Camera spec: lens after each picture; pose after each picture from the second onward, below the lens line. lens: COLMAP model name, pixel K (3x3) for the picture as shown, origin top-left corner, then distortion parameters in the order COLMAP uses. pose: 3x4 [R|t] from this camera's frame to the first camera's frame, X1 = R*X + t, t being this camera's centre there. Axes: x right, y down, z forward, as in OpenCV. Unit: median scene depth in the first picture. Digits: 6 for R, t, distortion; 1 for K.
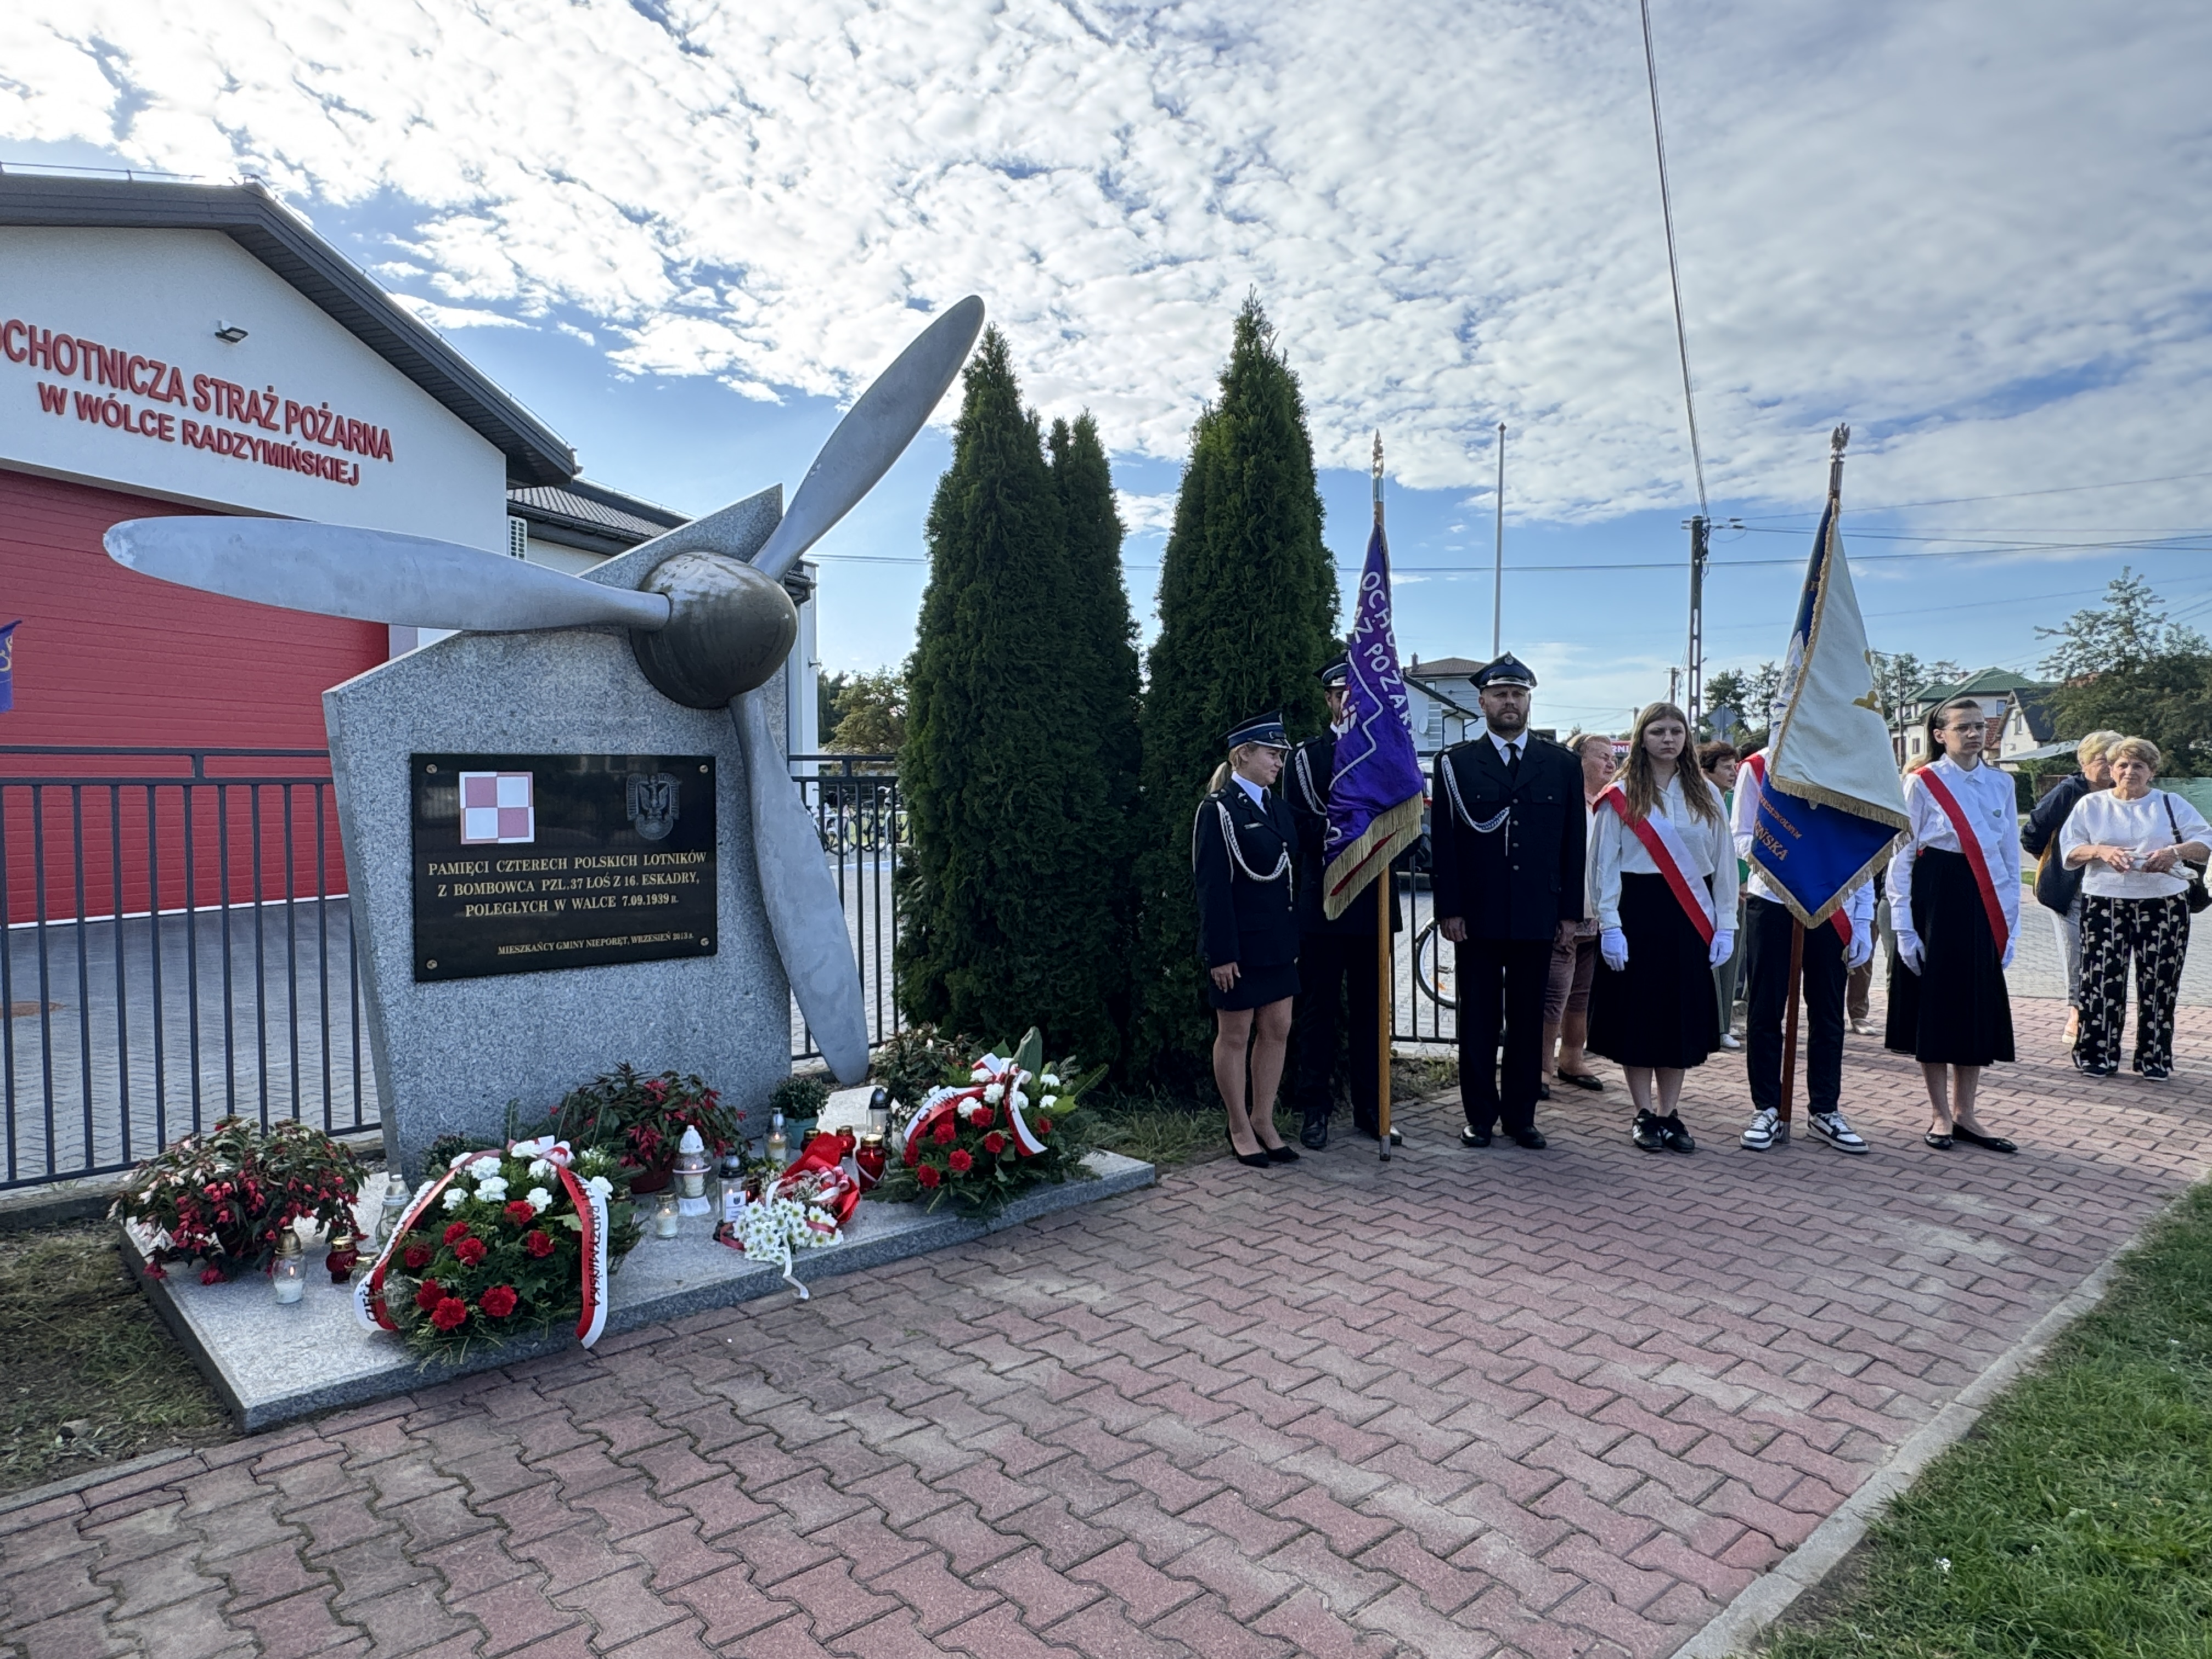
lens RADIAL K [[1383.9, 0, 1096.5], [0, 1383.9, 826.1], [0, 0, 1]] dist [-0.004794, 0.003491]
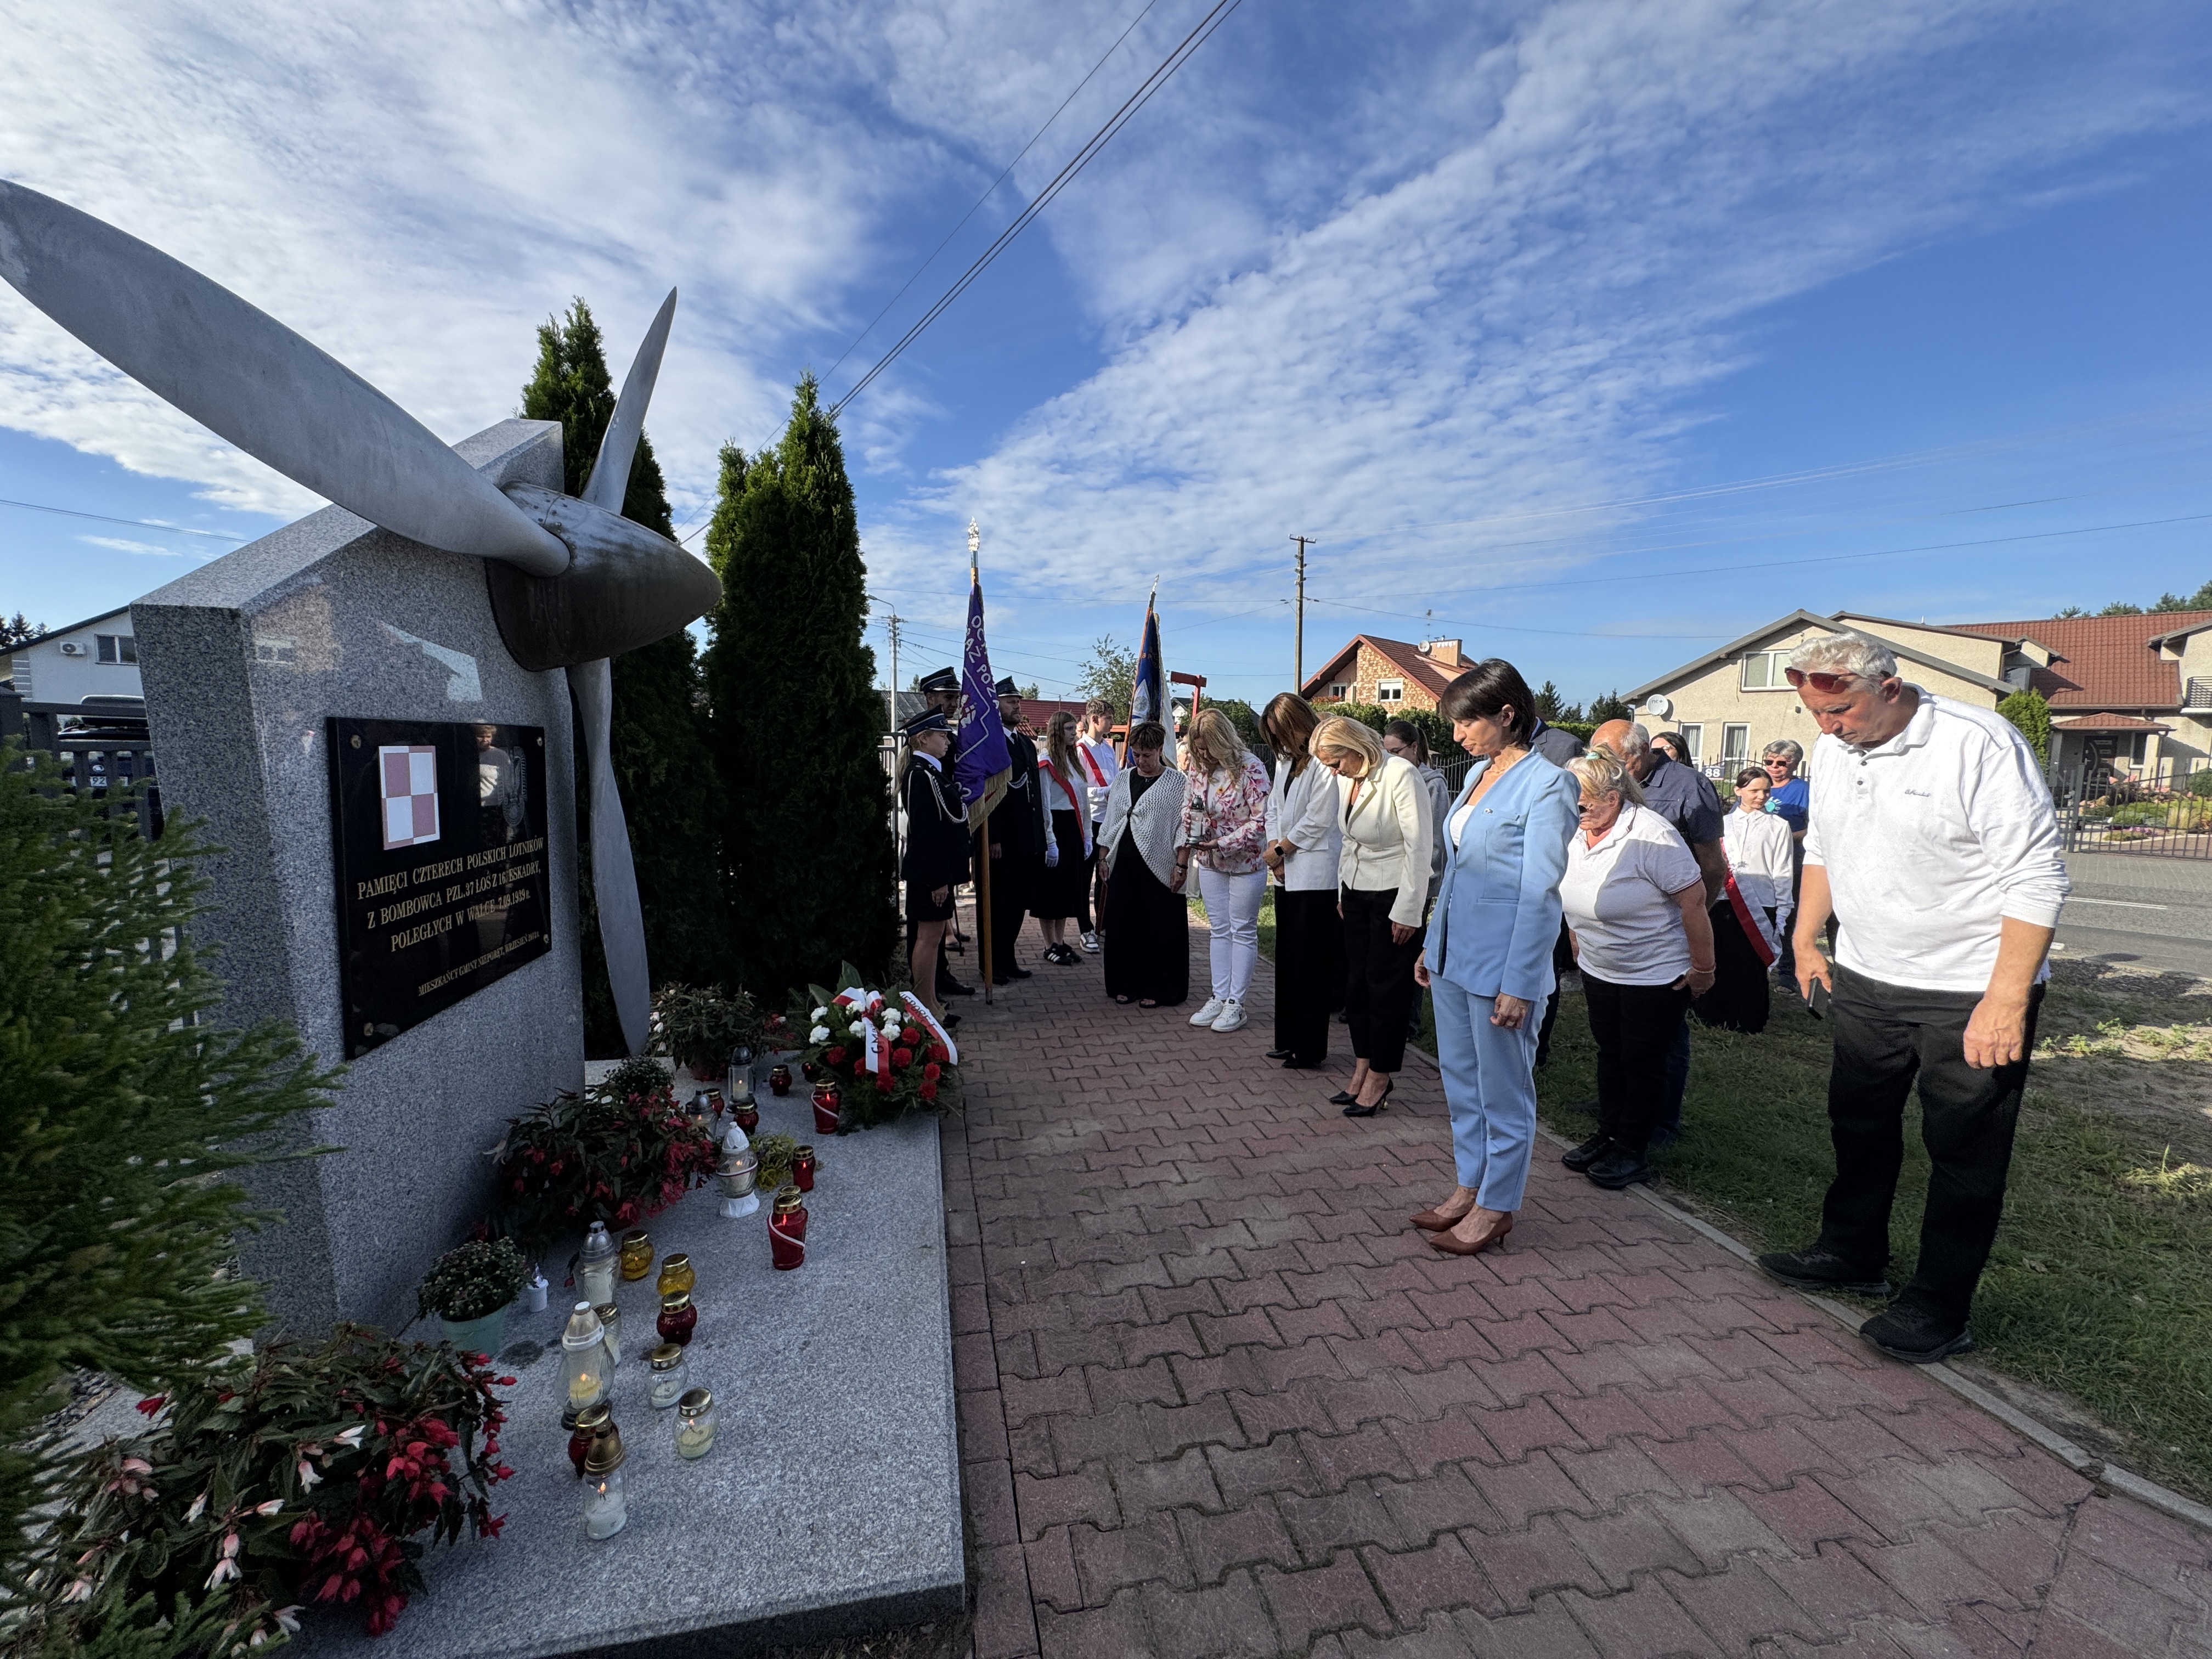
lens RADIAL K [[887.7, 0, 1105.0], [0, 887.7, 826.3], [0, 0, 1]] dist [-0.002064, 0.000797]
pose [[0.507096, -0.064388, 0.859481, -0.580438], [0.009109, 0.997550, 0.069357, -0.023389], [-0.861842, -0.027342, 0.506440, 0.408173]]
